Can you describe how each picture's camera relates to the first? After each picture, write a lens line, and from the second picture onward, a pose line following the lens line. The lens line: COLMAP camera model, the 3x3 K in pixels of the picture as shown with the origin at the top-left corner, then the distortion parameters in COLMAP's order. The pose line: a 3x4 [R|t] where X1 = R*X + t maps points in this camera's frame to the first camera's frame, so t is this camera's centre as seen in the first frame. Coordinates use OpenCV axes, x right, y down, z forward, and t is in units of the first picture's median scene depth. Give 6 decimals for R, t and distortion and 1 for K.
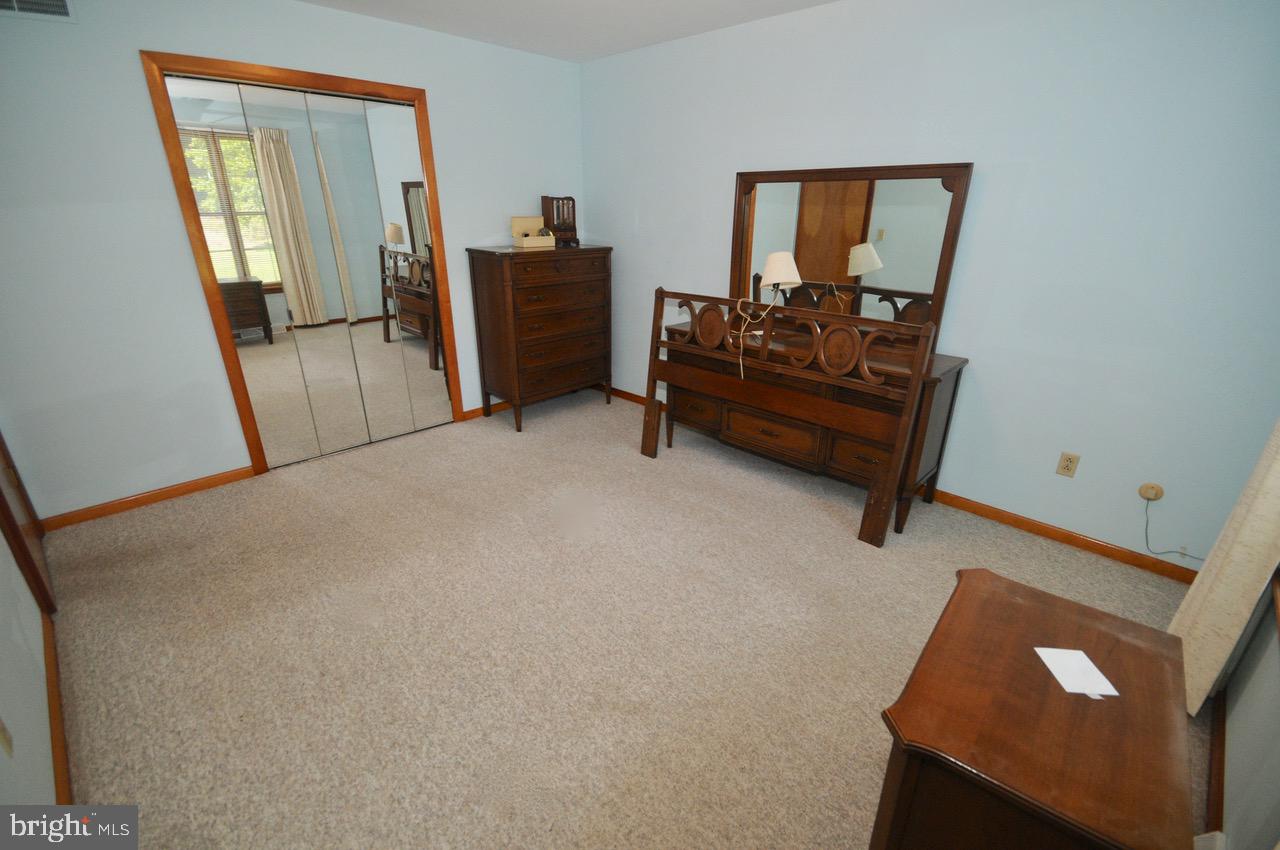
lens RADIAL K [[570.6, 0, 640.2], [0, 570.6, 427.3], [0, 0, 1]] dist [0.006427, -0.010083]
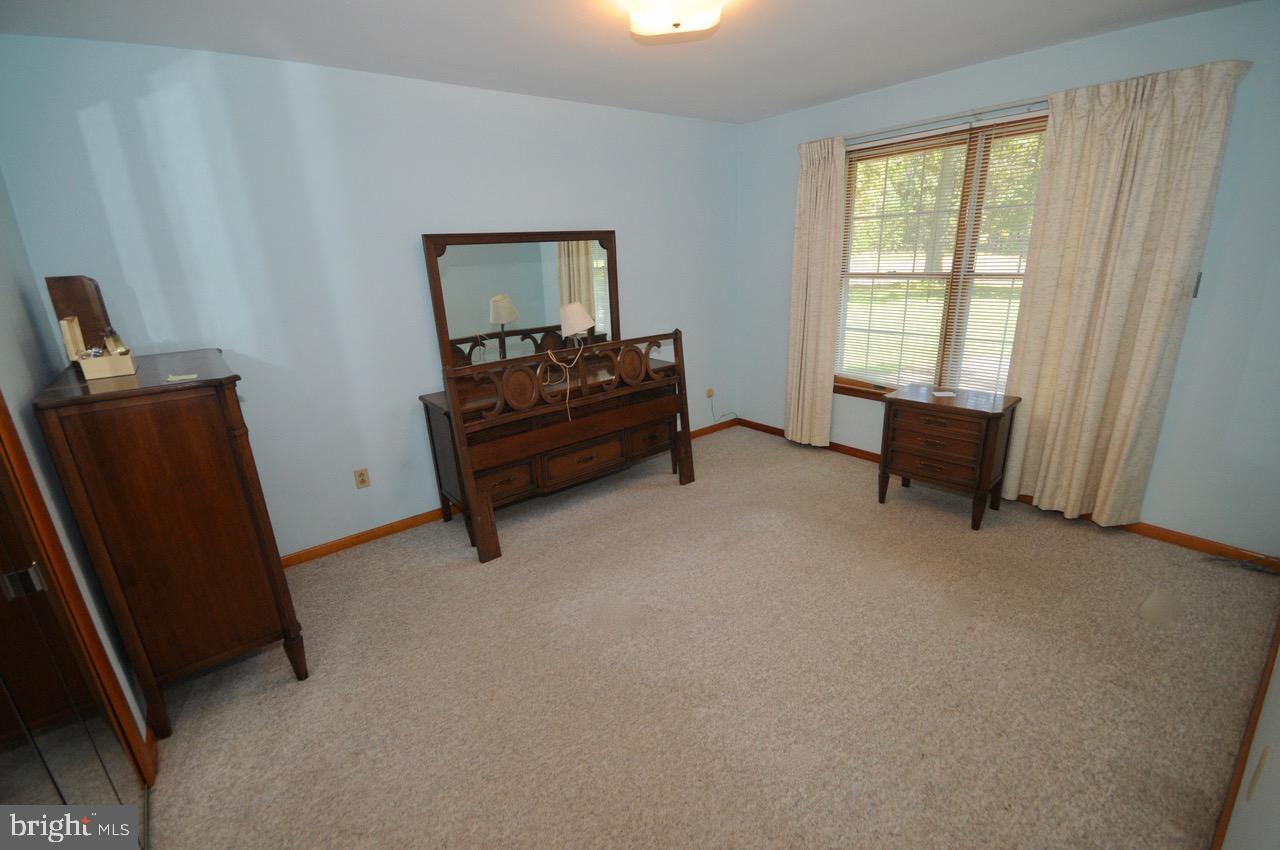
lens RADIAL K [[570.6, 0, 643.0], [0, 570.6, 431.9], [0, 0, 1]] dist [0.006427, -0.010083]
pose [[0.113119, -0.317772, 0.941395, -1.239851], [0.397105, 0.882972, 0.250335, -0.423746], [-0.910776, 0.345515, 0.226069, 0.962879]]
